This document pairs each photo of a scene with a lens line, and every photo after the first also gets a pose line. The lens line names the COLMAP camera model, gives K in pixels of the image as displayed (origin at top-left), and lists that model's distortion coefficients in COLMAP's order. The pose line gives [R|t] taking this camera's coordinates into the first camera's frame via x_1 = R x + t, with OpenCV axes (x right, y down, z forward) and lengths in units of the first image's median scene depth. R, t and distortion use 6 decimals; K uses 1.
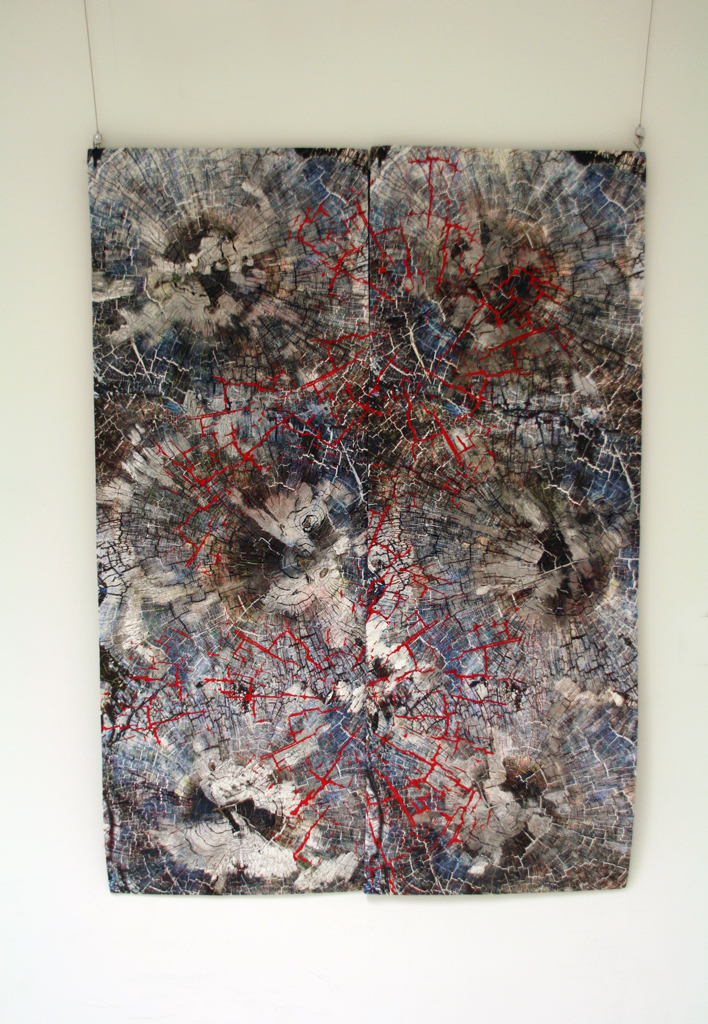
lens RADIAL K [[955.5, 0, 354.0], [0, 955.5, 511.0], [0, 0, 1]] dist [-0.010265, -0.000121]
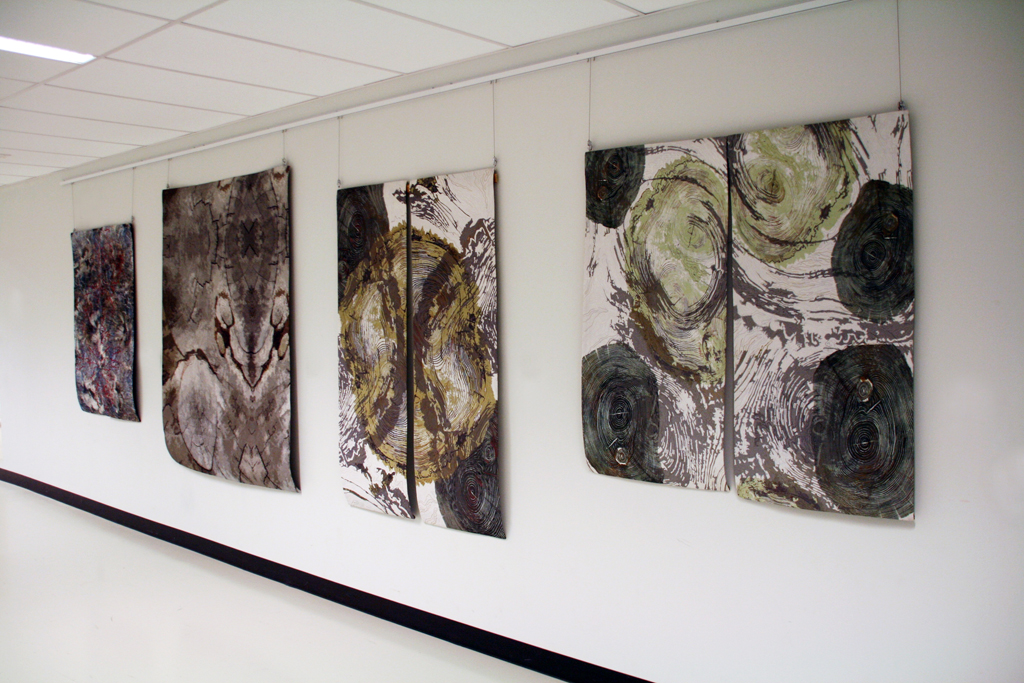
lens RADIAL K [[869.1, 0, 511.5], [0, 869.1, 335.6], [0, 0, 1]] dist [-0.139870, 0.035373]
pose [[0.753046, 0.022576, -0.657580, 3.631144], [-0.019439, 0.999738, 0.012061, -0.001507], [0.657680, 0.003700, 0.753288, -0.528148]]
